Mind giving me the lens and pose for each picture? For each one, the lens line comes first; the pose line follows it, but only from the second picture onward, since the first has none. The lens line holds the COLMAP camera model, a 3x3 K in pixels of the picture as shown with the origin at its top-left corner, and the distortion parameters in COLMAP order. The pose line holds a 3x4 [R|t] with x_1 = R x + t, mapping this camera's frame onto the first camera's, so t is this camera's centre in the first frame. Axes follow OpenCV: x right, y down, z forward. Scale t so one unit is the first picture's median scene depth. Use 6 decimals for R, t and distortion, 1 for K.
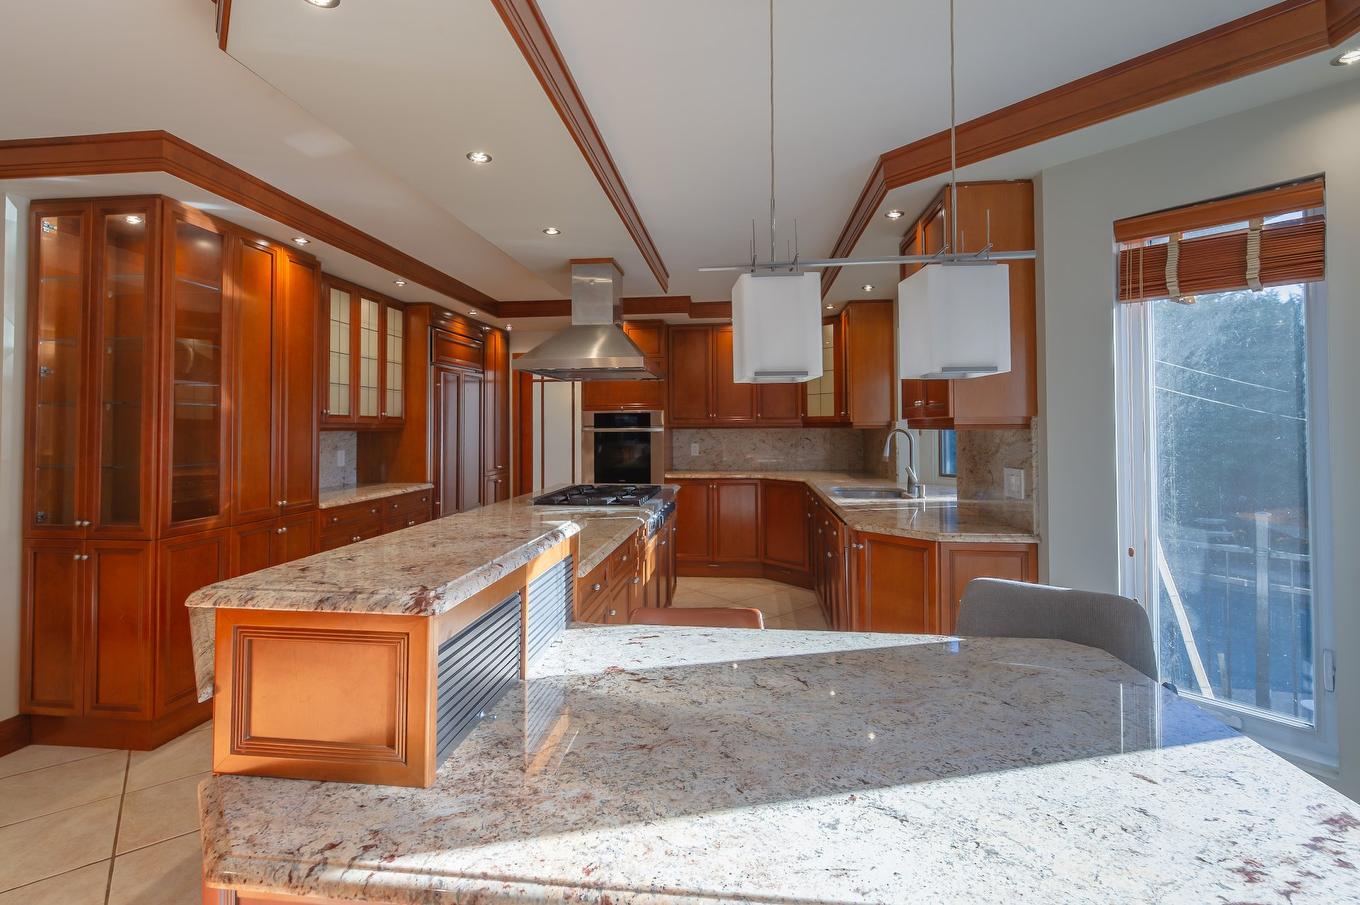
lens RADIAL K [[620.5, 0, 679.4], [0, 620.5, 413.4], [0, 0, 1]] dist [0.000689, 0.000173]
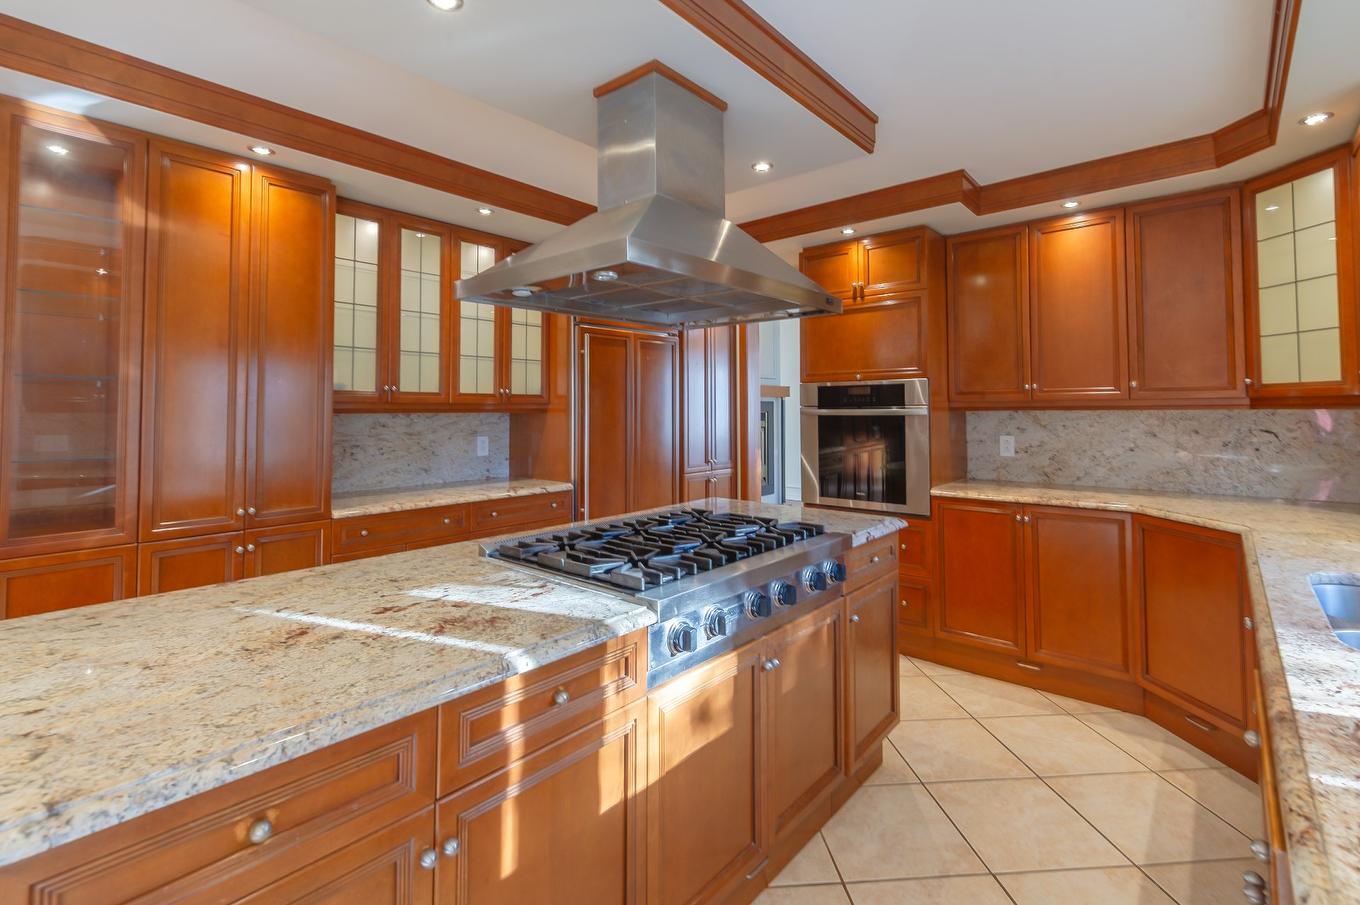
lens RADIAL K [[630.1, 0, 681.2], [0, 630.1, 391.6], [0, 0, 1]] dist [0.000040, 0.000079]
pose [[0.824927, -0.016765, -0.564991, 0.120120], [0.013030, 0.999858, -0.010645, 0.010630], [0.565089, 0.001420, 0.825029, 0.386034]]
